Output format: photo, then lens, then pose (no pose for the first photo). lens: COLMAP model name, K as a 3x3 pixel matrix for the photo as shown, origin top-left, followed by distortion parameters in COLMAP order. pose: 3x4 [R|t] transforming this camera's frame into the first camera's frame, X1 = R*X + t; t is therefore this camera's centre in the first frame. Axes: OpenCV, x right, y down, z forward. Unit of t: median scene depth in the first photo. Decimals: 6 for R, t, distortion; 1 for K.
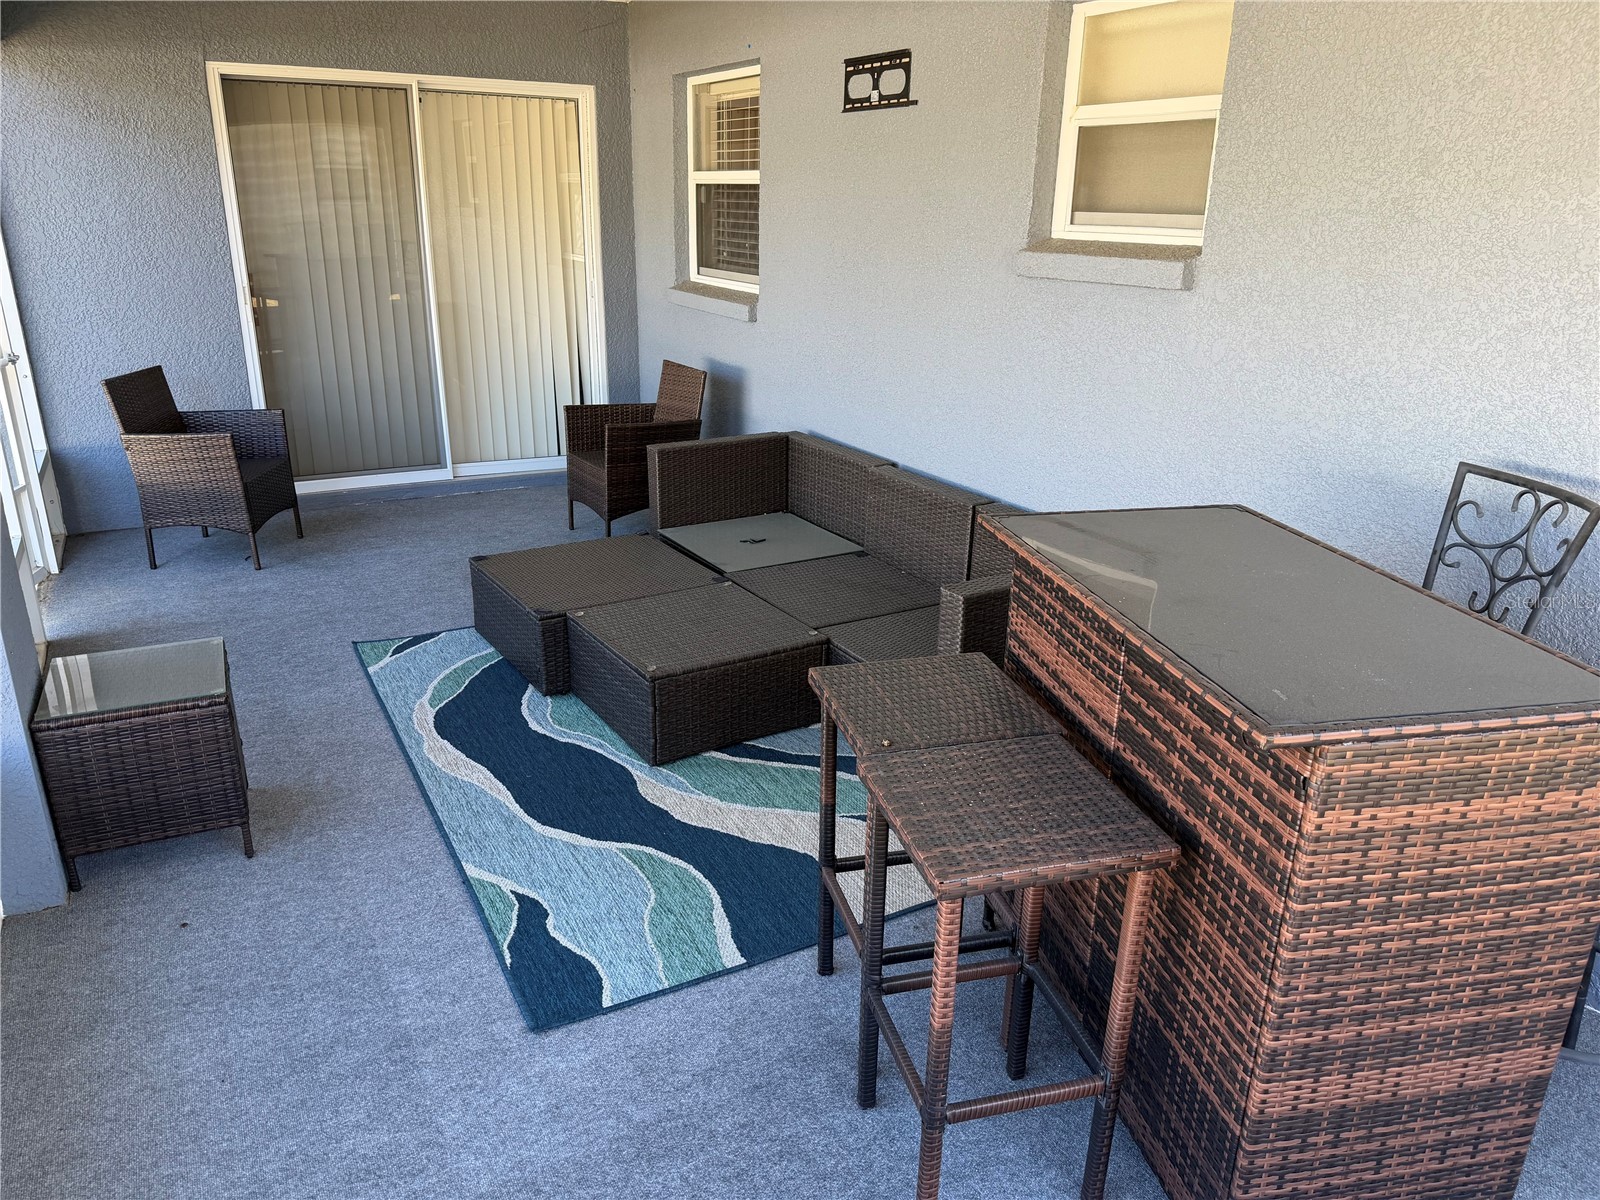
lens RADIAL K [[1145.2, 0, 793.7], [0, 1145.2, 597.1], [0, 0, 1]] dist [0.119977, -0.181742]
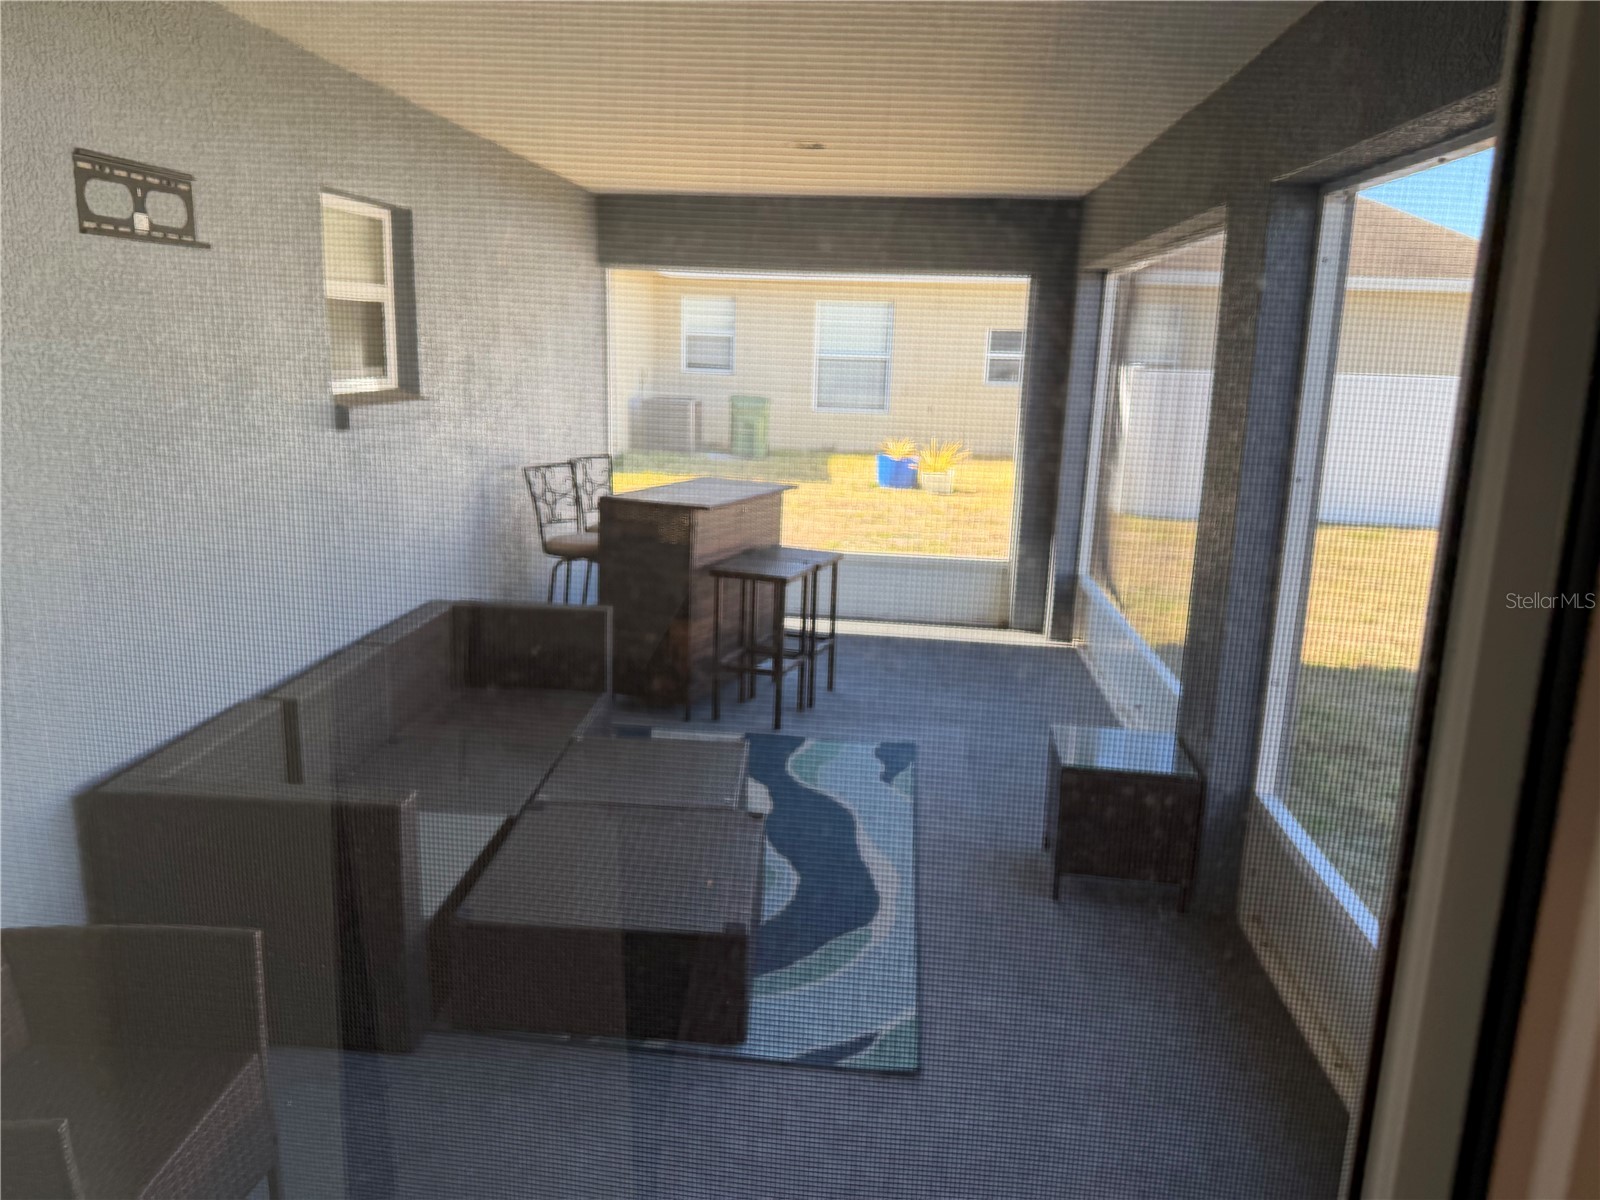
lens RADIAL K [[1146.1, 0, 786.6], [0, 1146.1, 604.7], [0, 0, 1]] dist [0.132837, -0.207741]
pose [[-0.825980, -0.156392, 0.541571, -0.636438], [0.151205, 0.864066, 0.480132, -0.510904], [-0.543042, 0.478467, -0.690054, 1.378078]]
